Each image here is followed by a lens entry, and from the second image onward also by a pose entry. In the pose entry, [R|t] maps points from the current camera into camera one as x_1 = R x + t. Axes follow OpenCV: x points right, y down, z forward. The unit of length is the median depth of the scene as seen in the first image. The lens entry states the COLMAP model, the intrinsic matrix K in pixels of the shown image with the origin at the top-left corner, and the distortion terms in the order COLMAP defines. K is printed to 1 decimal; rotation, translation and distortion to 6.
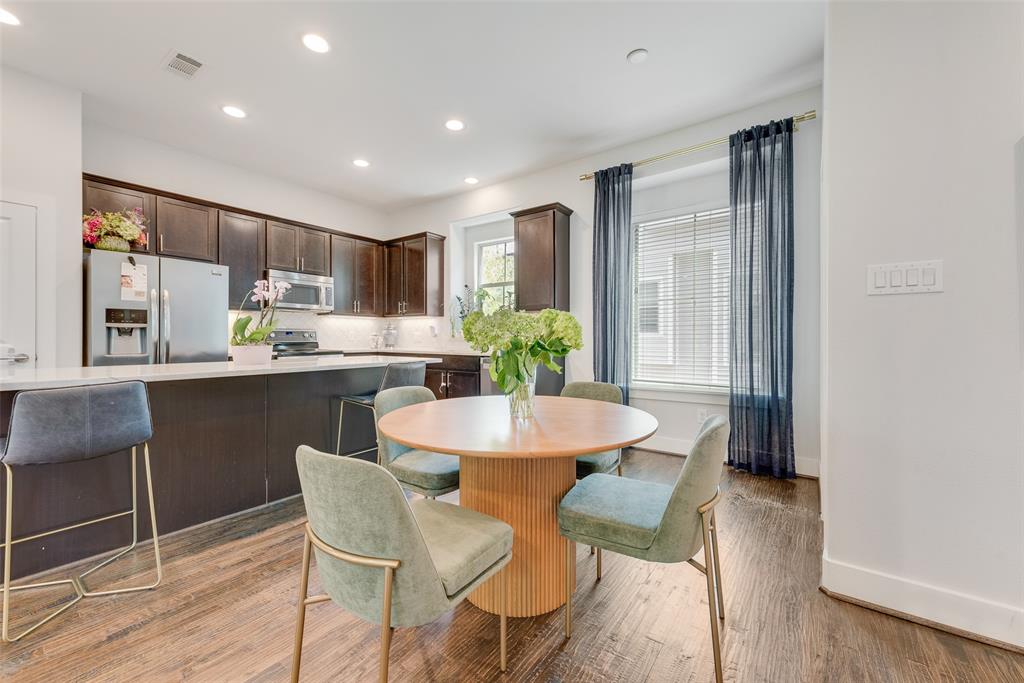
lens RADIAL K [[404.1, 0, 516.1], [0, 404.1, 337.3], [0, 0, 1]] dist [0.011737, -0.000055]
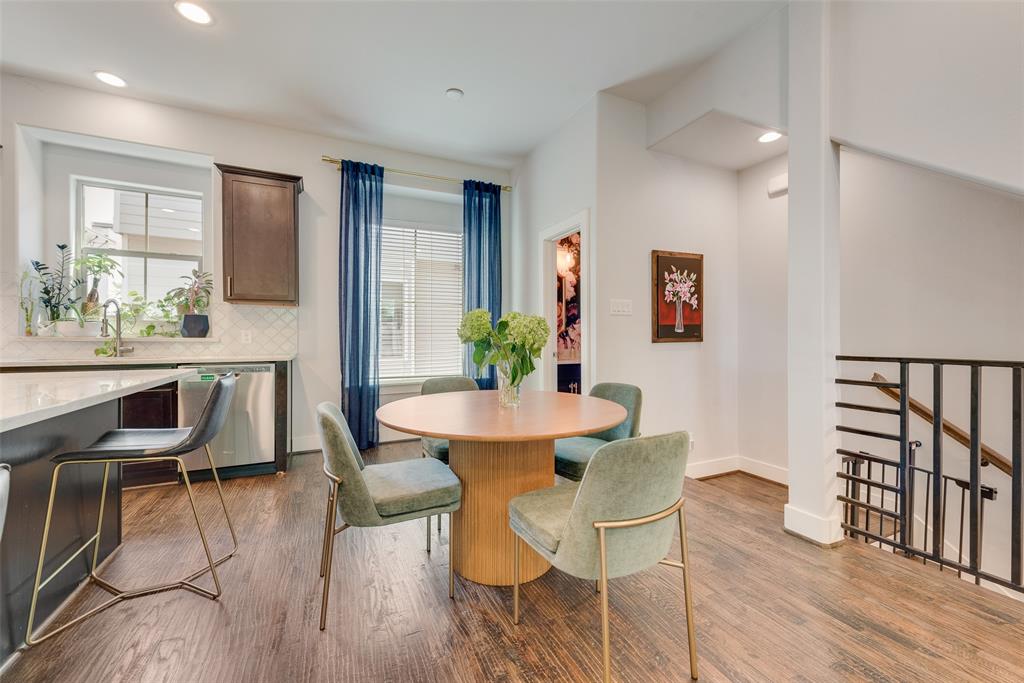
lens RADIAL K [[404.1, 0, 515.8], [0, 404.1, 341.5], [0, 0, 1]] dist [0.011737, -0.000055]
pose [[0.471006, -0.003503, 0.882123, -0.461260], [0.006228, 0.999980, 0.000645, 0.017040], [-0.882108, 0.005190, 0.471019, 0.210863]]
